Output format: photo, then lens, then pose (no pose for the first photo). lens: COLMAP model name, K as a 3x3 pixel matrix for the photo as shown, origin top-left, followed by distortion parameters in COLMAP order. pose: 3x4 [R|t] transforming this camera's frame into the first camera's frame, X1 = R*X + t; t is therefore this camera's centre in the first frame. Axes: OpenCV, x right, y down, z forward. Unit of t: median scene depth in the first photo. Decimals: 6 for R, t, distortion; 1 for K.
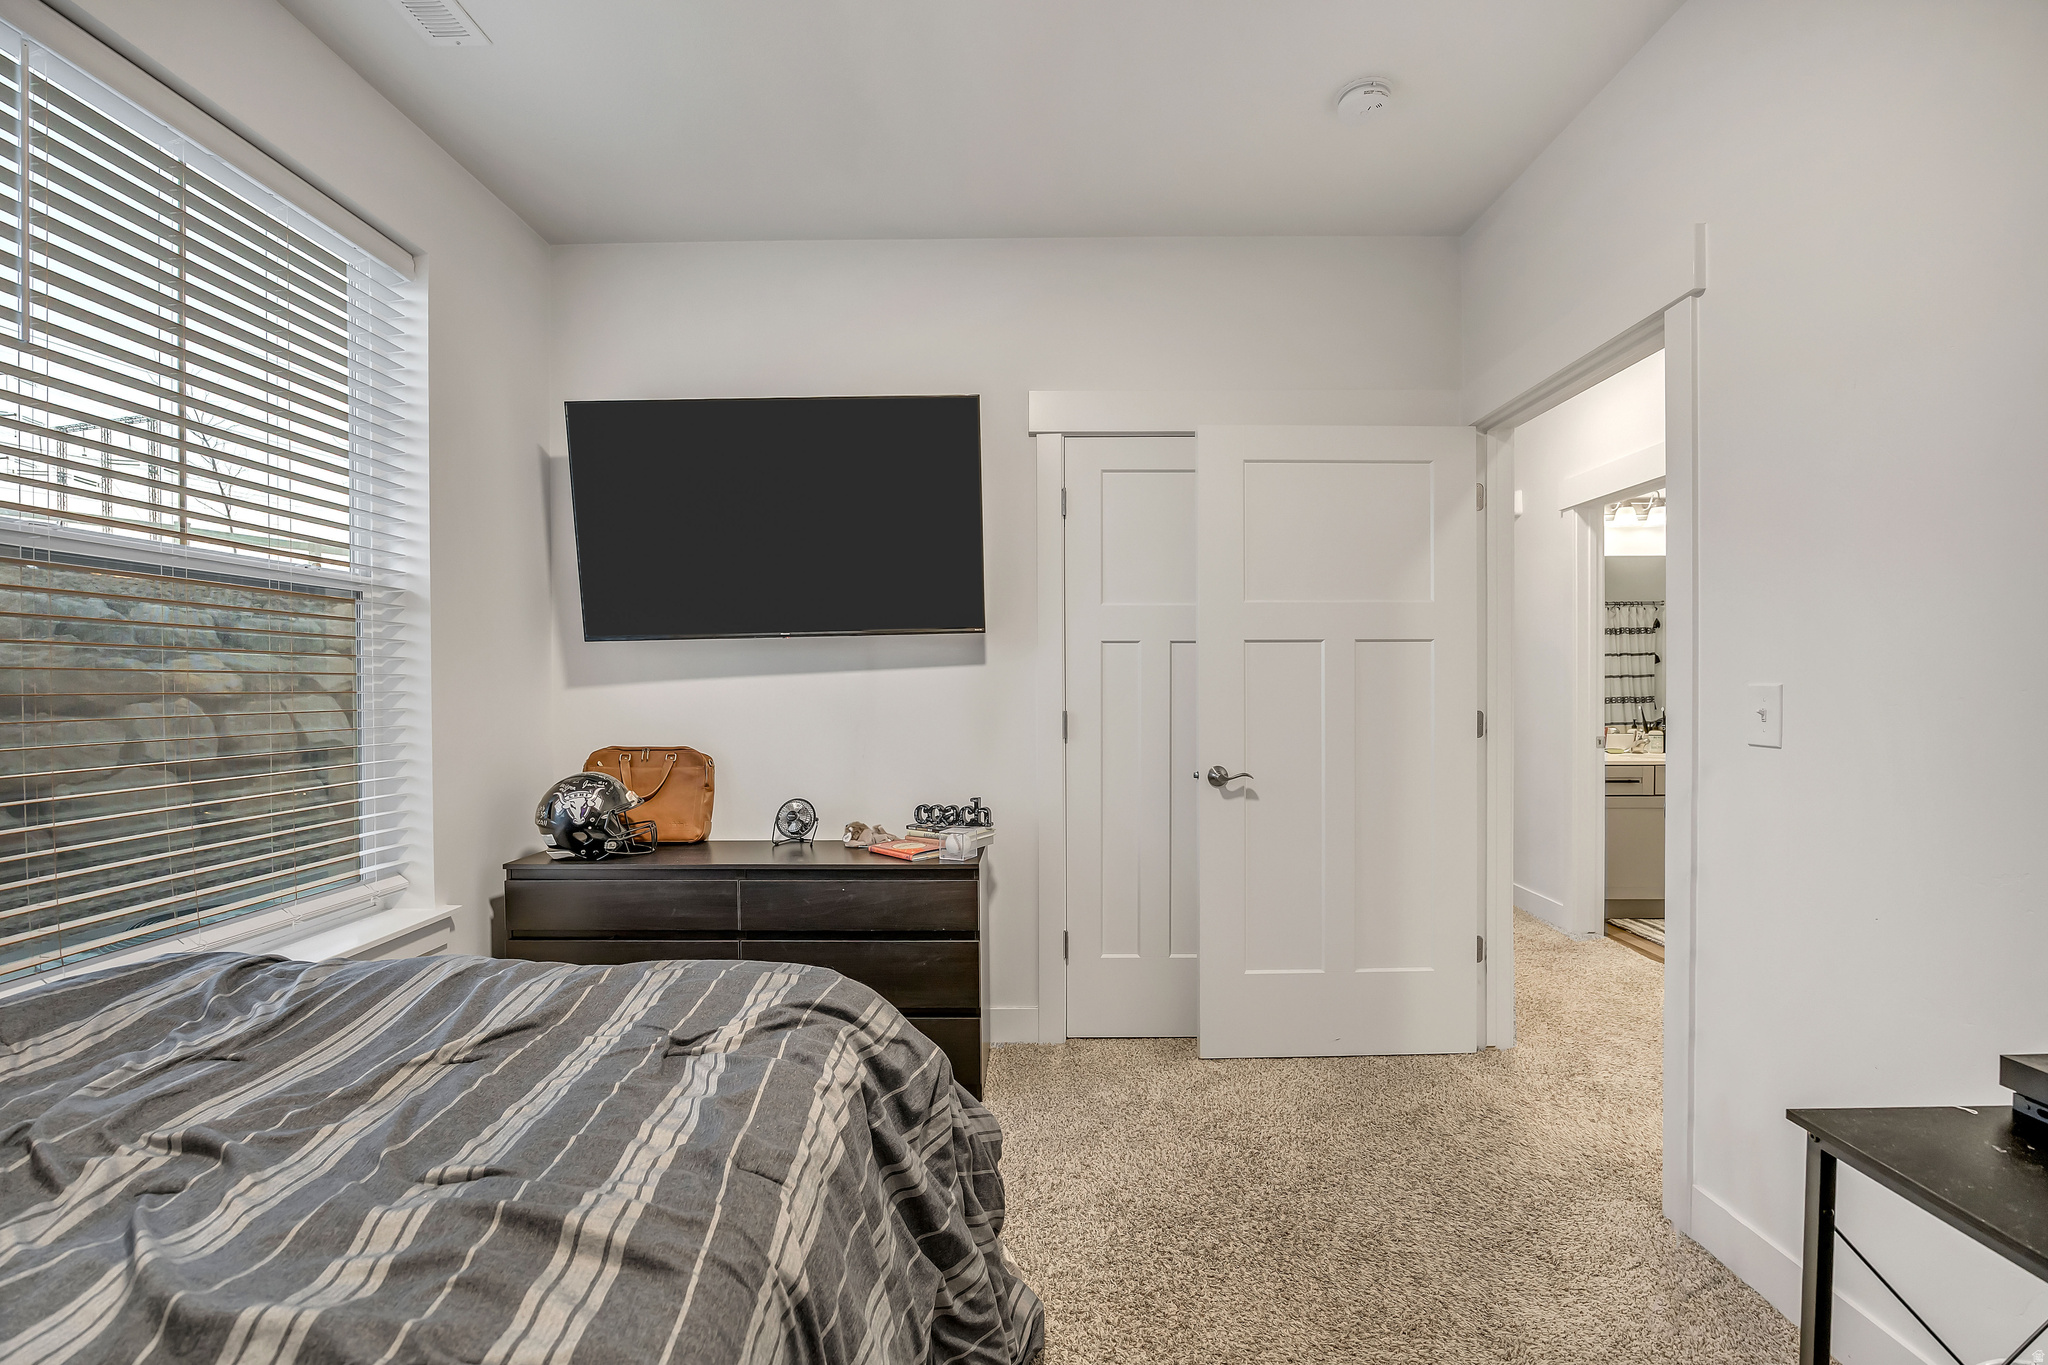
lens RADIAL K [[898.3, 0, 1024.0], [0, 898.3, 682.5], [0, 0, 1]] dist [0.023052, 0.000104]
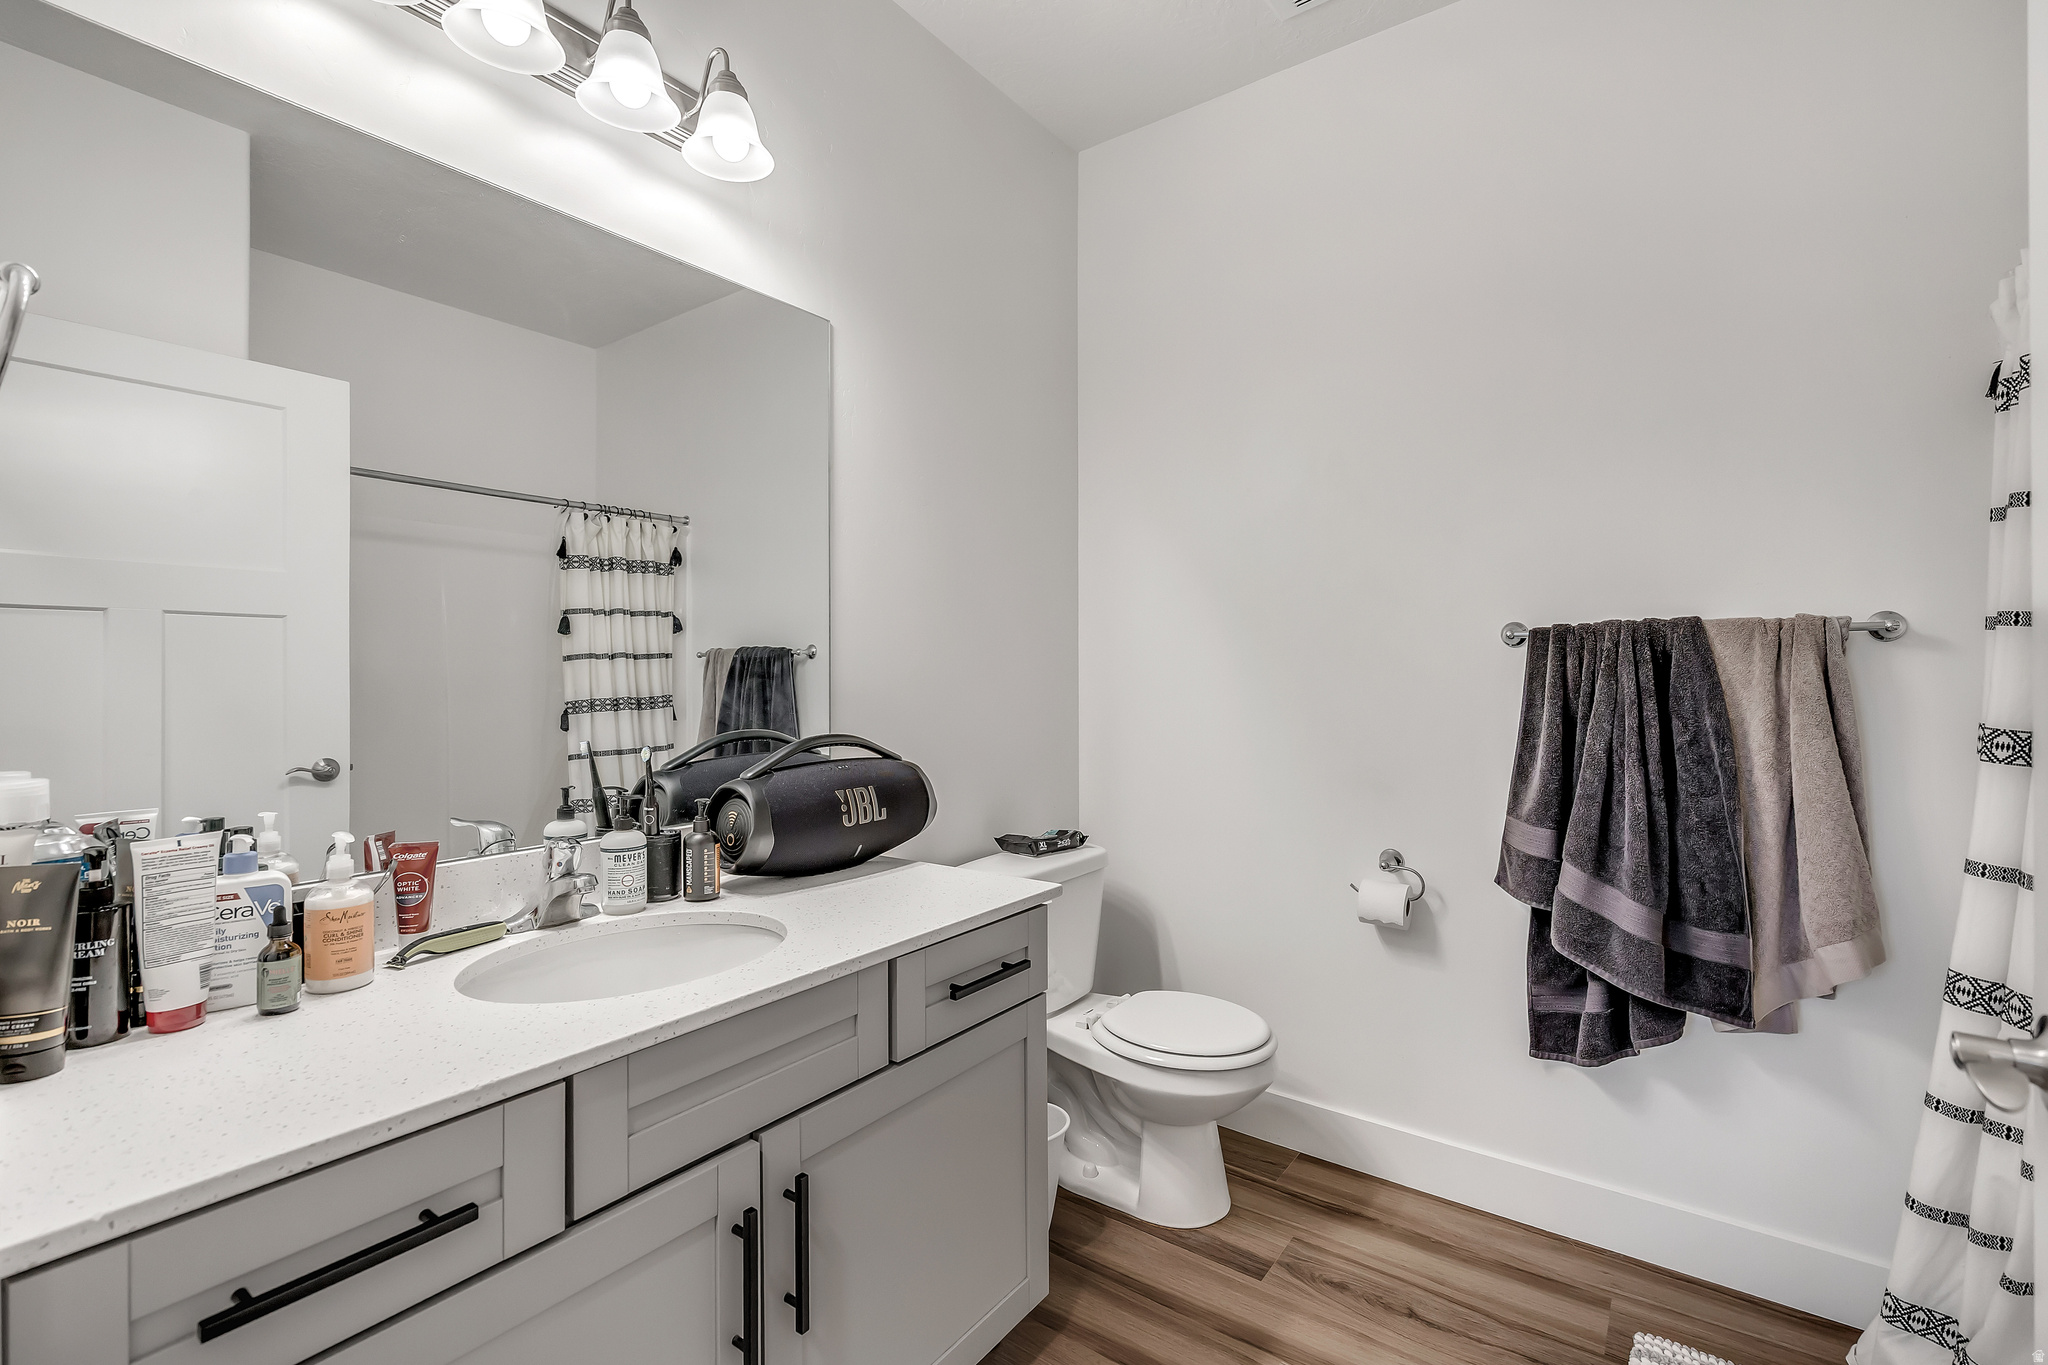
lens RADIAL K [[898.3, 0, 1024.0], [0, 898.3, 682.5], [0, 0, 1]] dist [0.023052, 0.000104]
pose [[0.583337, -0.005072, 0.812215, 0.390567], [-0.001865, 0.999970, 0.007584, 0.003304], [-0.812228, -0.005939, 0.583309, 0.532587]]
